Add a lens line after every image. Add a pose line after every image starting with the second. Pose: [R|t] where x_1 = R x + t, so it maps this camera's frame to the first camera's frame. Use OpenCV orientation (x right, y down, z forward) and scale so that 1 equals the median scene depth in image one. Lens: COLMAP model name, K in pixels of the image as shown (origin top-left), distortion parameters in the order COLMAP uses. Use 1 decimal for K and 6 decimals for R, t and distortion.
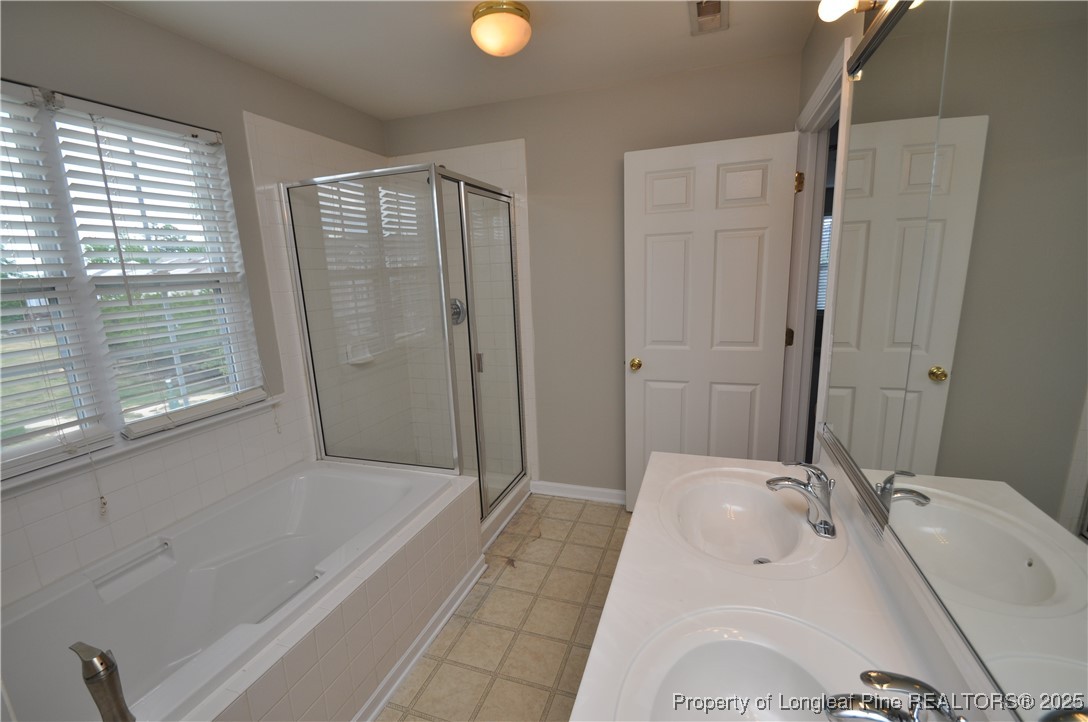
lens RADIAL K [[474.9, 0, 538.5], [0, 474.9, 368.4], [0, 0, 1]] dist [0.001960, -0.011843]
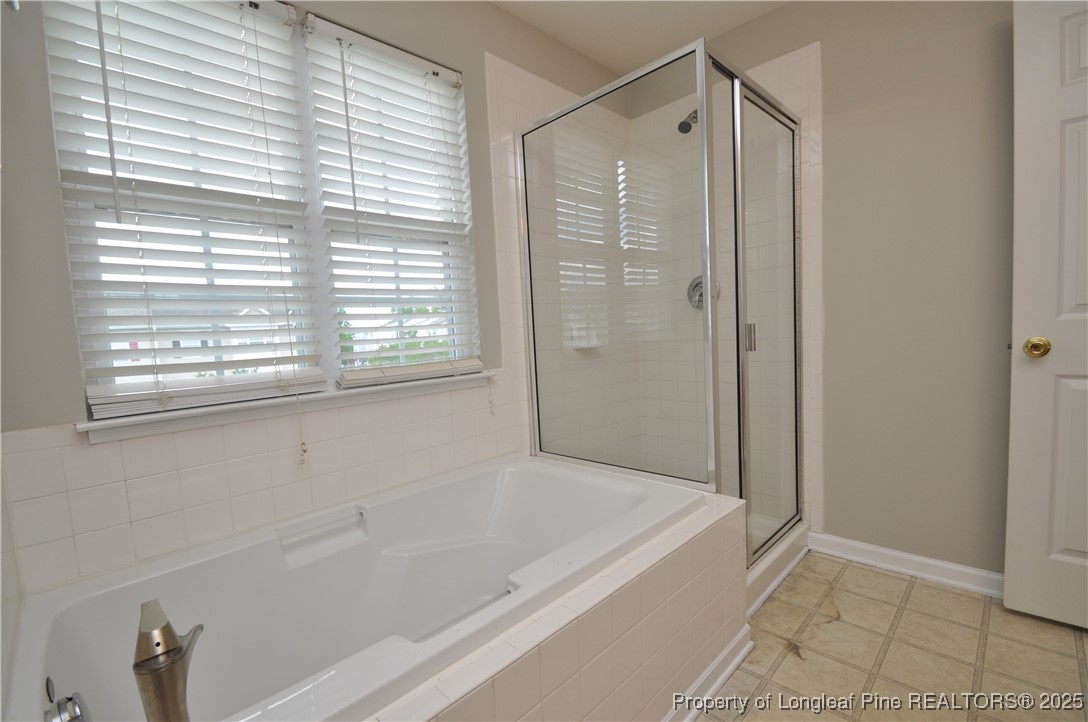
lens RADIAL K [[474.9, 0, 538.5], [0, 474.9, 368.4], [0, 0, 1]] dist [0.001960, -0.011843]
pose [[0.899960, 0.028684, -0.435028, -0.101638], [-0.074574, 0.993255, -0.088783, 0.123864], [0.429547, 0.112343, 0.896029, 0.258782]]
